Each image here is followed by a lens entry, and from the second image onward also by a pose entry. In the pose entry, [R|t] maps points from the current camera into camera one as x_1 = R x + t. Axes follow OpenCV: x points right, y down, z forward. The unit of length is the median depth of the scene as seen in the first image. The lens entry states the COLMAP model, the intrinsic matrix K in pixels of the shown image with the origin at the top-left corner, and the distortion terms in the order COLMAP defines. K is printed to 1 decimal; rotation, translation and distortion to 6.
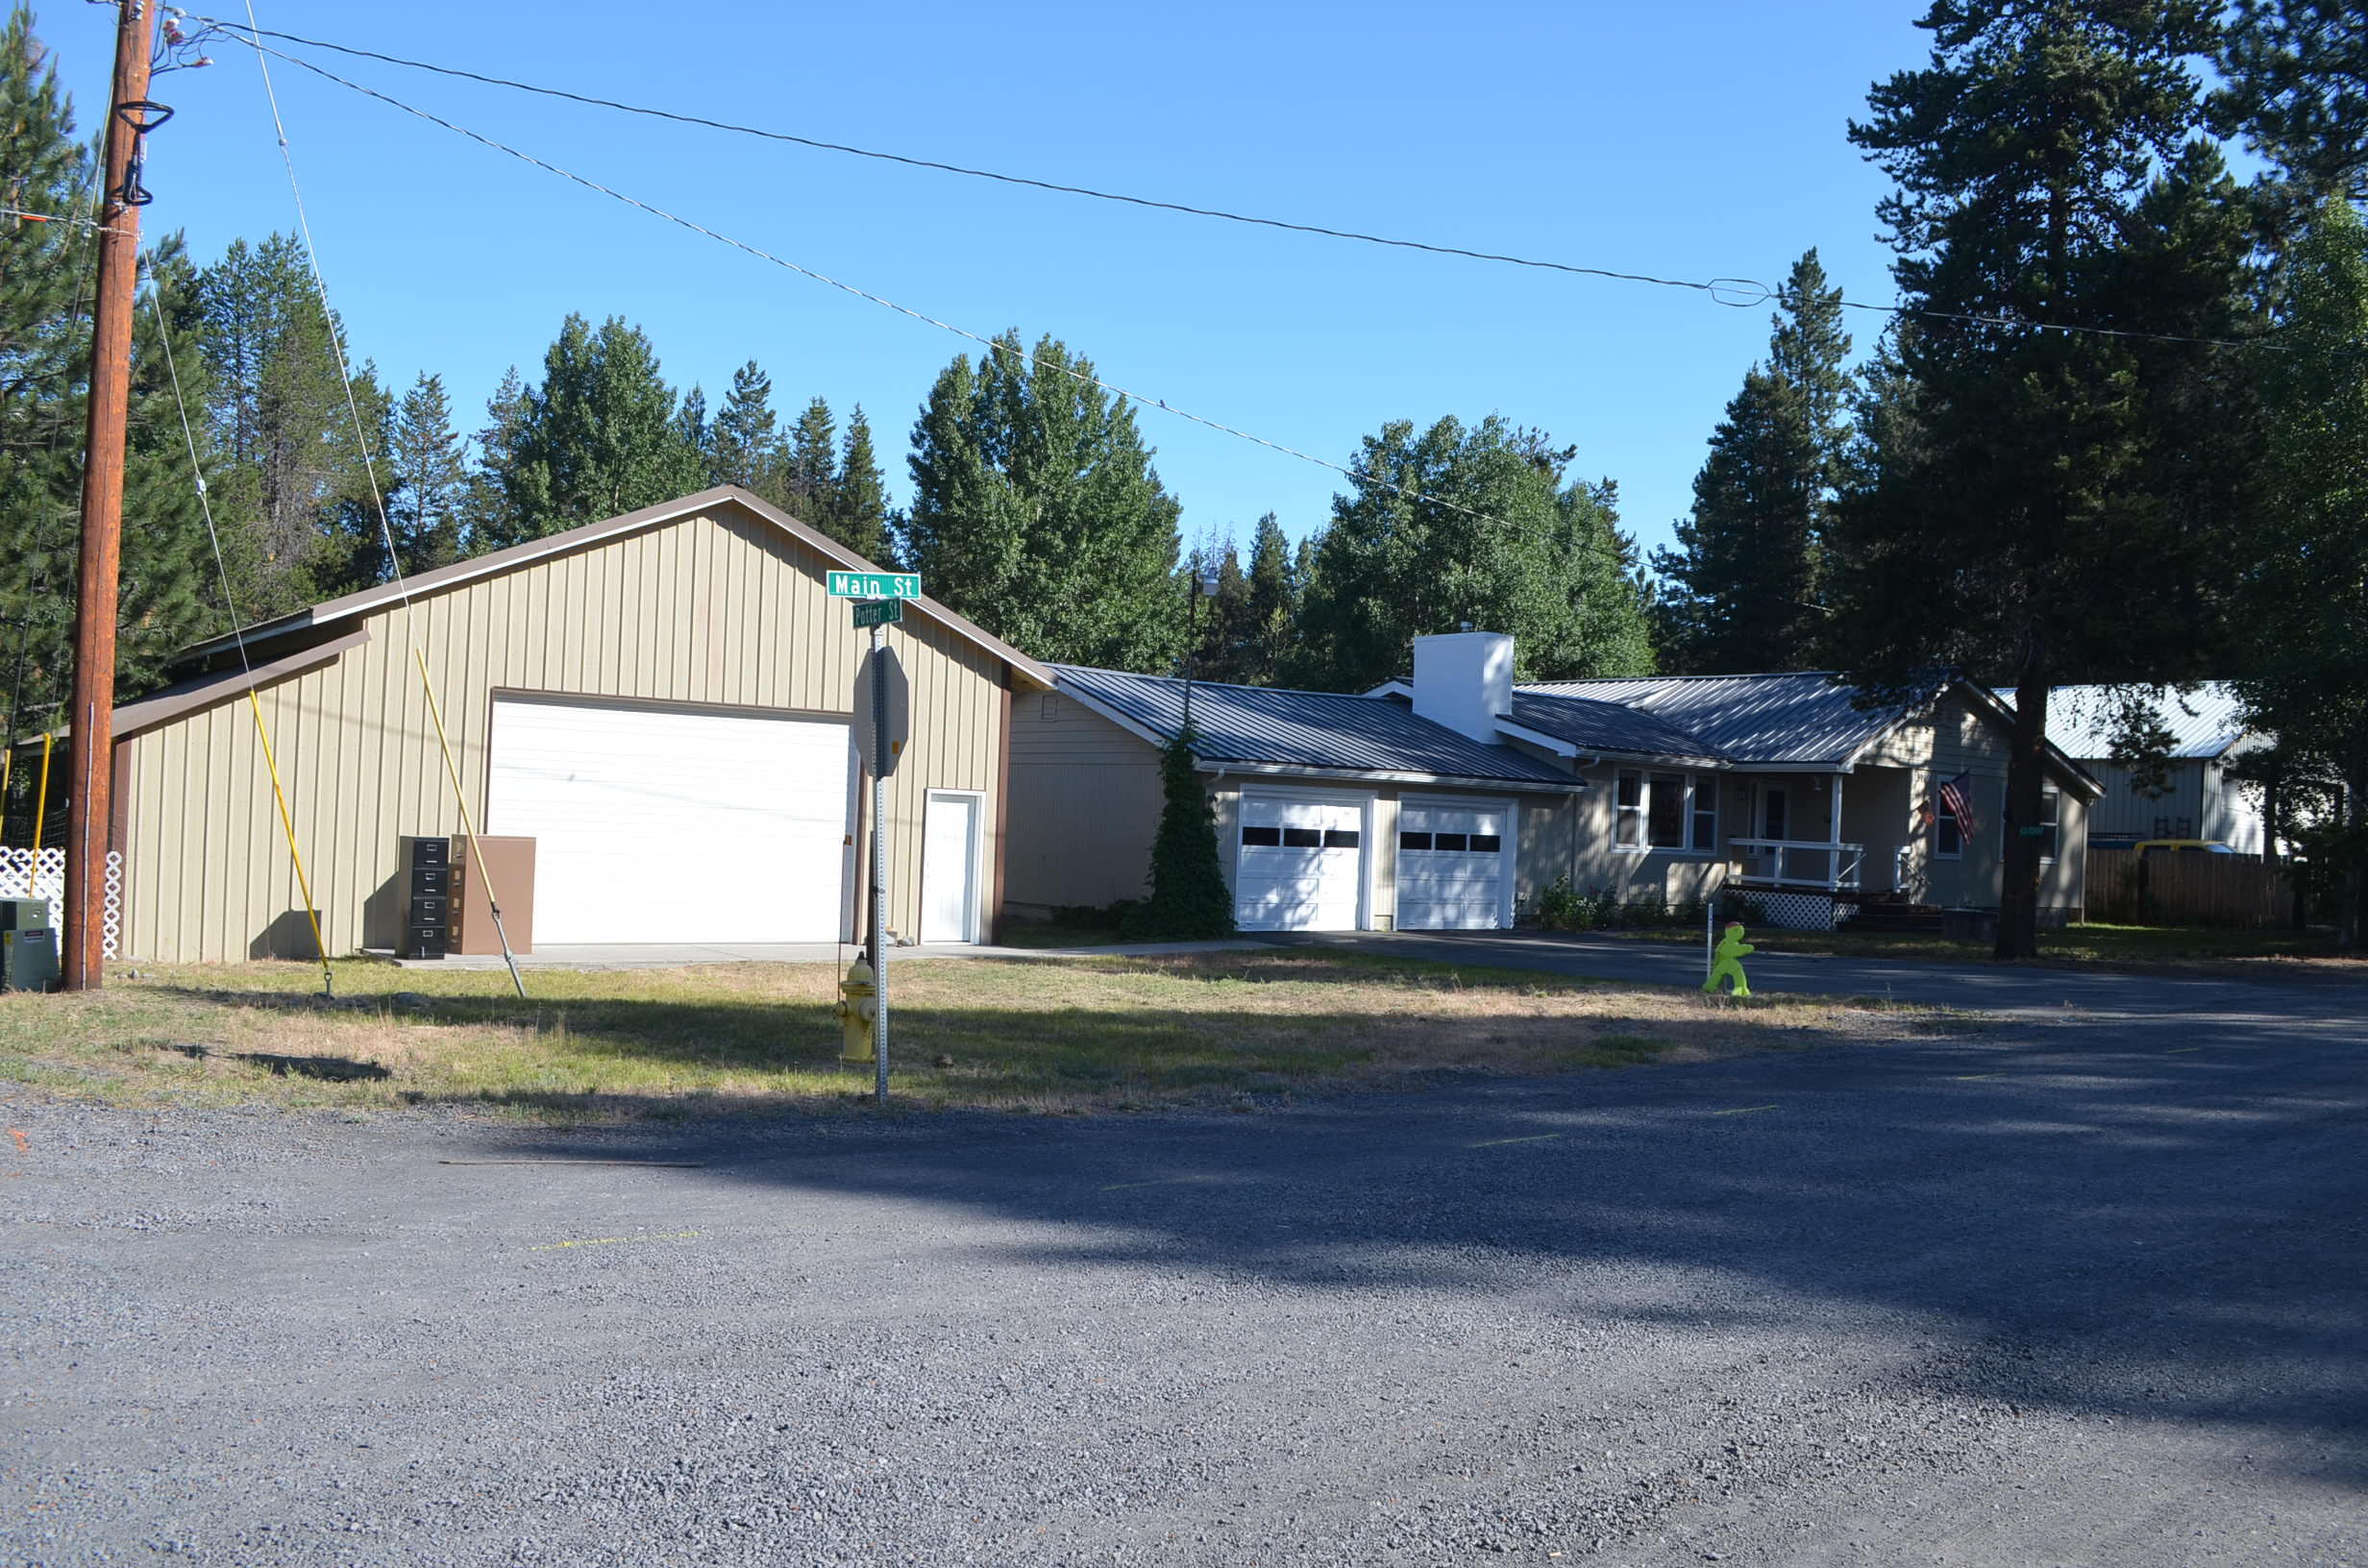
lens RADIAL K [[1860.4, 0, 1199.6], [0, 1860.4, 801.5], [0, 0, 1]] dist [-0.083998, 0.013117]
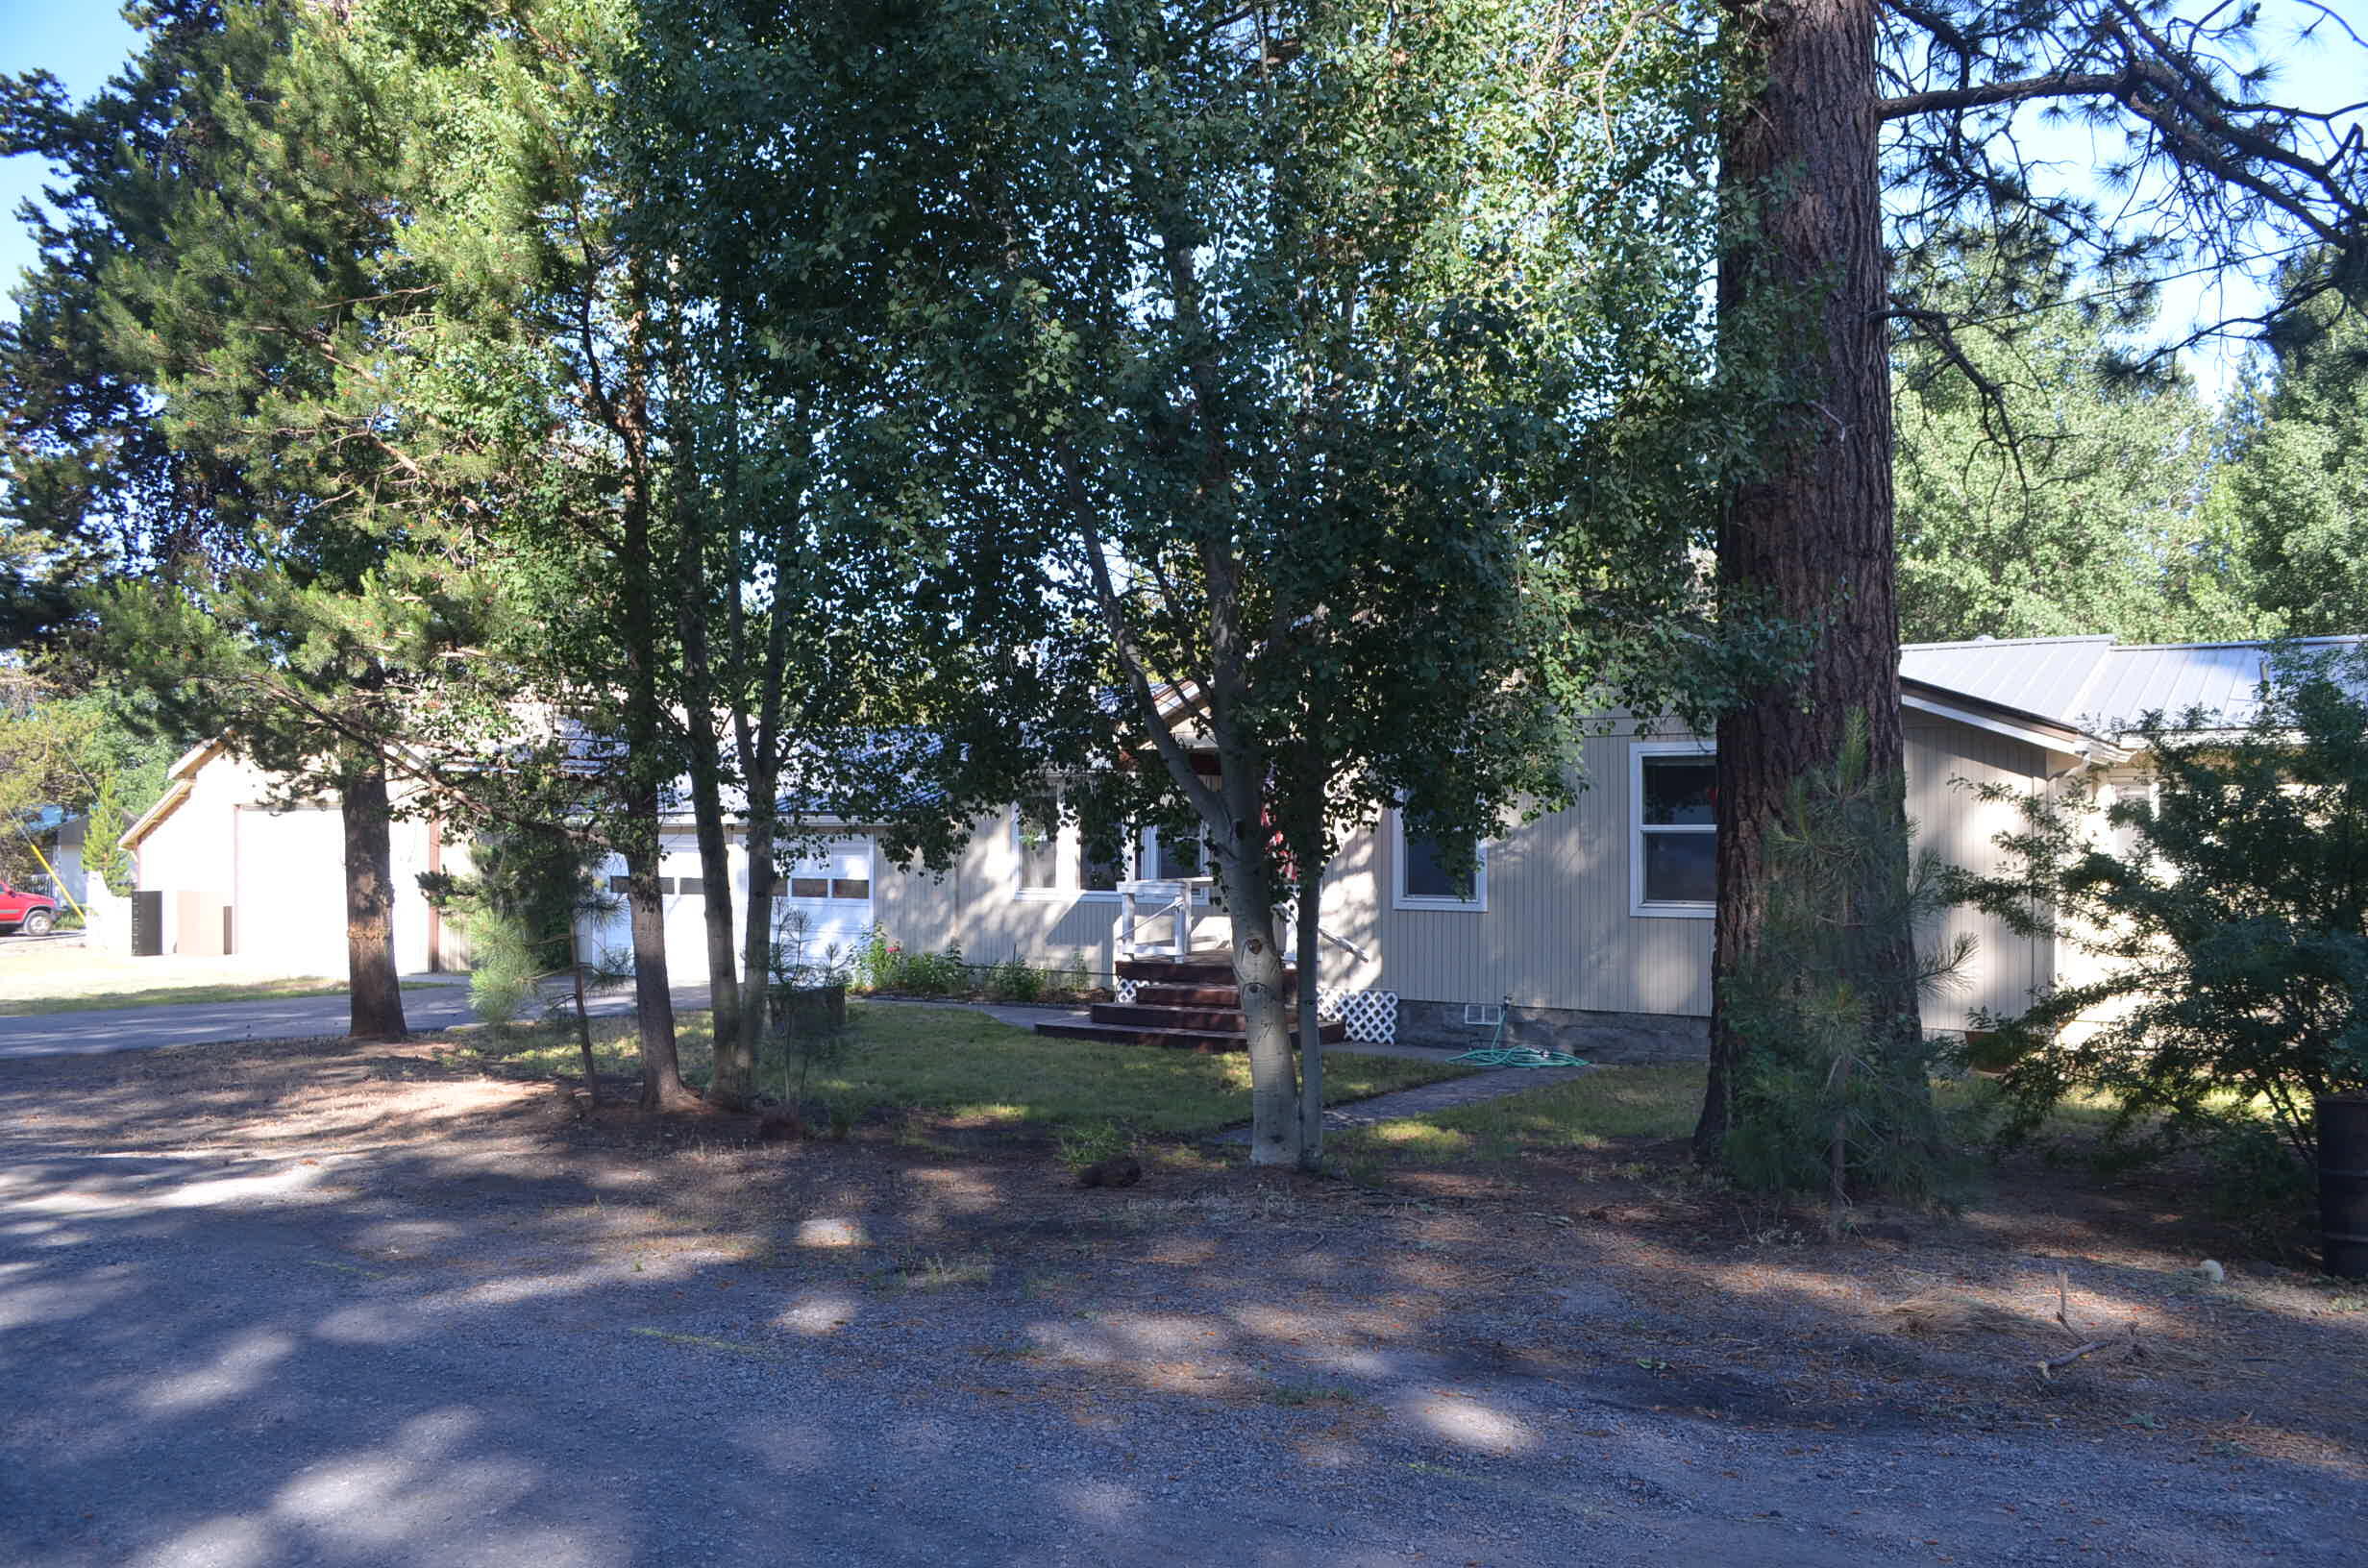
lens RADIAL K [[1860.4, 0, 1199.6], [0, 1860.4, 801.5], [0, 0, 1]] dist [-0.083998, 0.013117]
pose [[0.237034, -0.079469, -0.968246, 0.935066], [0.000202, 0.996653, -0.081751, 0.046905], [0.971501, 0.019182, 0.236256, 0.844537]]
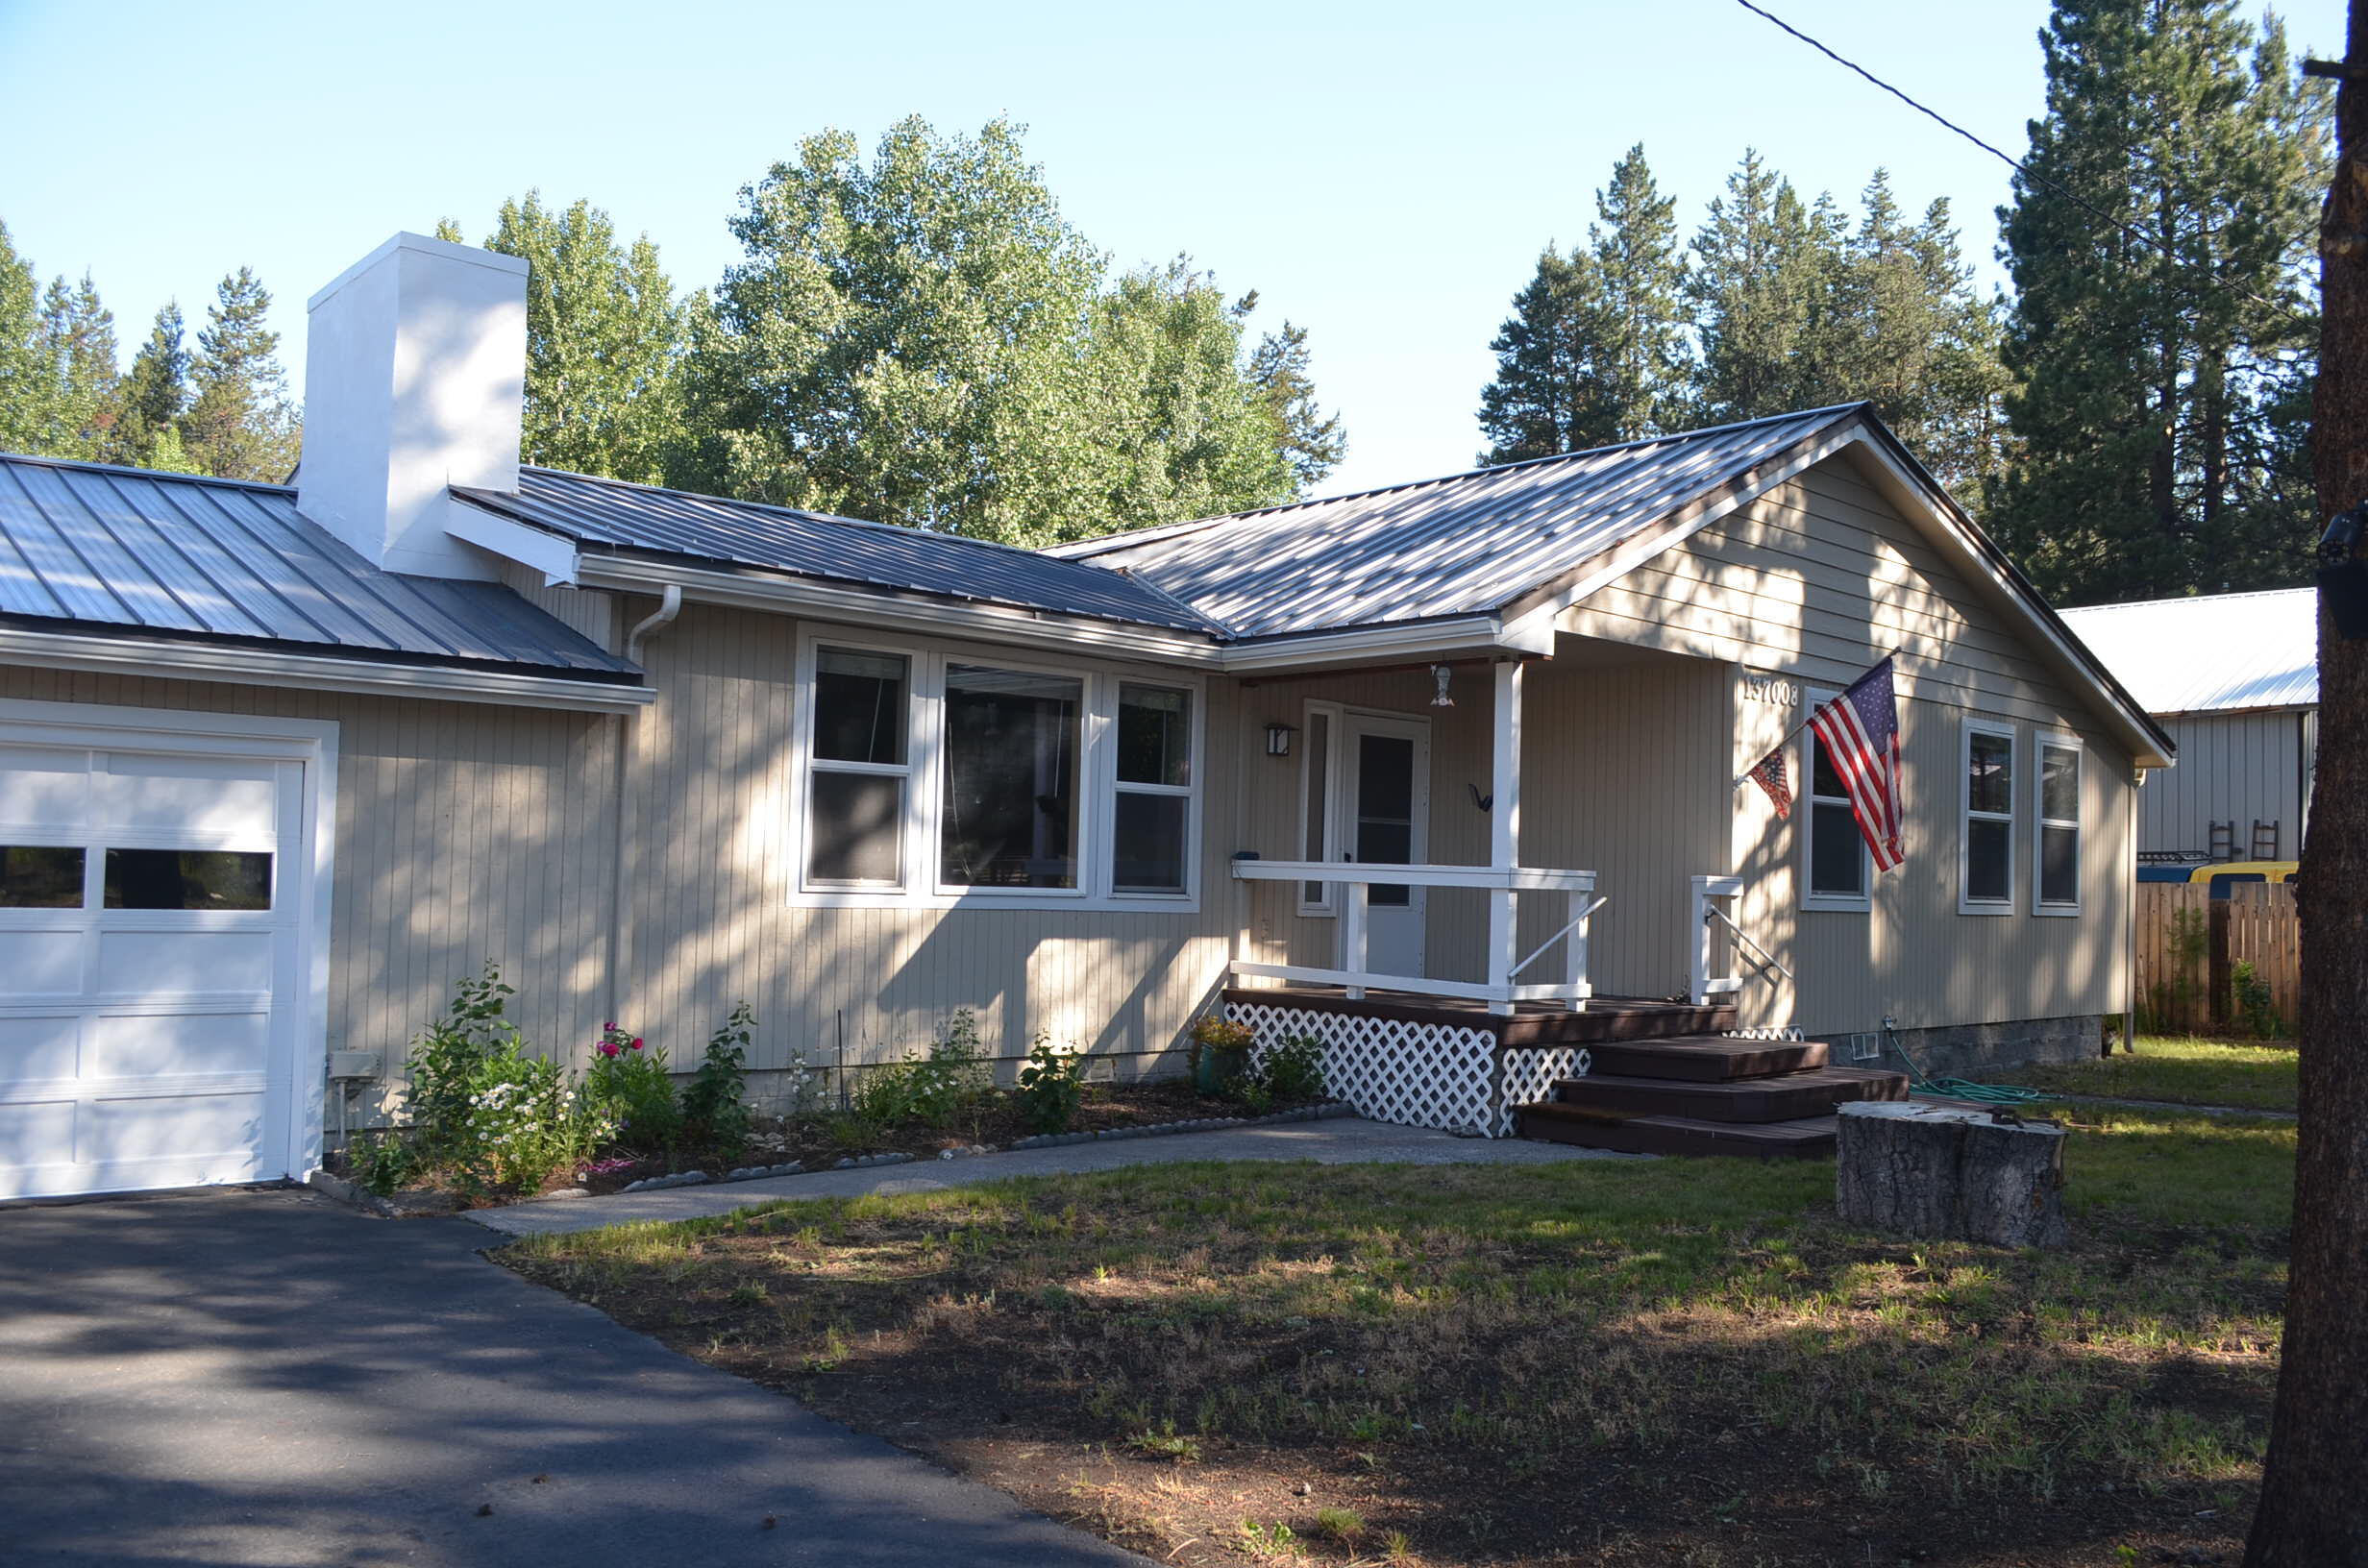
lens RADIAL K [[1860.4, 0, 1199.6], [0, 1860.4, 801.5], [0, 0, 1]] dist [-0.083998, 0.013117]
pose [[0.997862, -0.011972, 0.064243, 0.257583], [0.013869, 0.999479, -0.029159, 0.018539], [-0.063861, 0.029988, 0.997508, 0.641337]]
